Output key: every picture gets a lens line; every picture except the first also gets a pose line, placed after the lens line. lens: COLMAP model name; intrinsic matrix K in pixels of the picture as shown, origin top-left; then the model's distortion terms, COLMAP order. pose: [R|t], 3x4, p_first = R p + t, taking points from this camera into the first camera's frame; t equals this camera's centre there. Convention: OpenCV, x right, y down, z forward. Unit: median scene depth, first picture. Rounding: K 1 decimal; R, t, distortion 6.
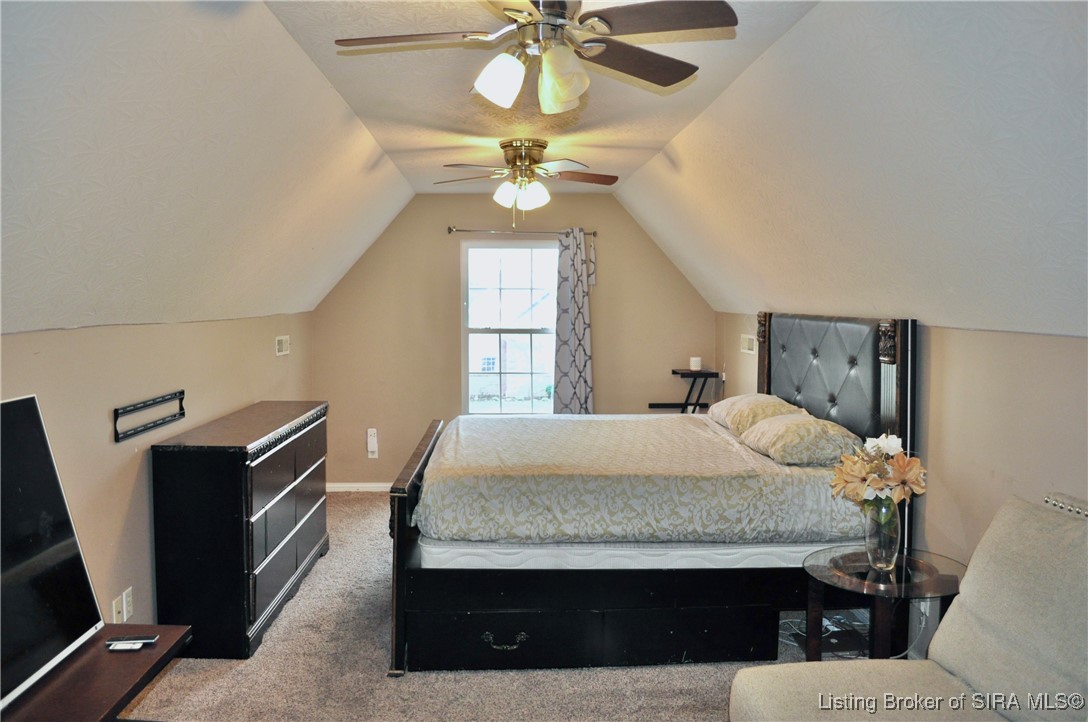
lens RADIAL K [[851.8, 0, 548.9], [0, 851.8, 366.2], [0, 0, 1]] dist [-0.079176, 0.007471]
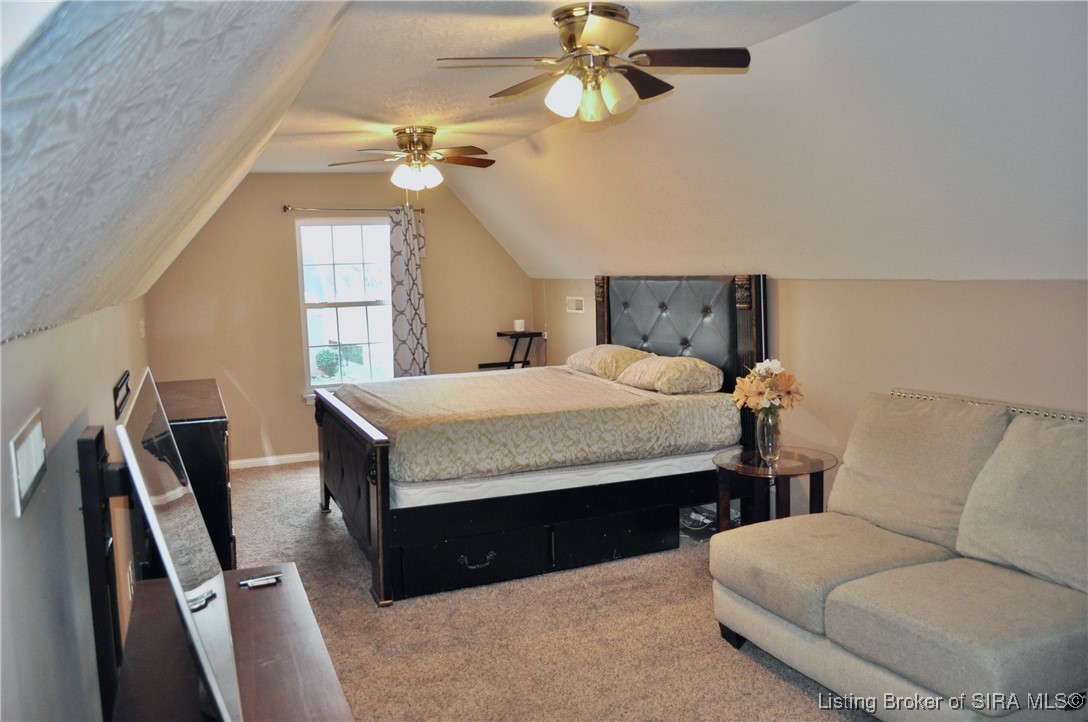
lens RADIAL K [[851.8, 0, 548.9], [0, 851.8, 366.2], [0, 0, 1]] dist [-0.079176, 0.007471]
pose [[0.938464, -0.069092, 0.338396, -0.320248], [0.058850, 0.997447, 0.040446, 0.013314], [-0.340327, -0.018043, 0.940134, -0.127717]]
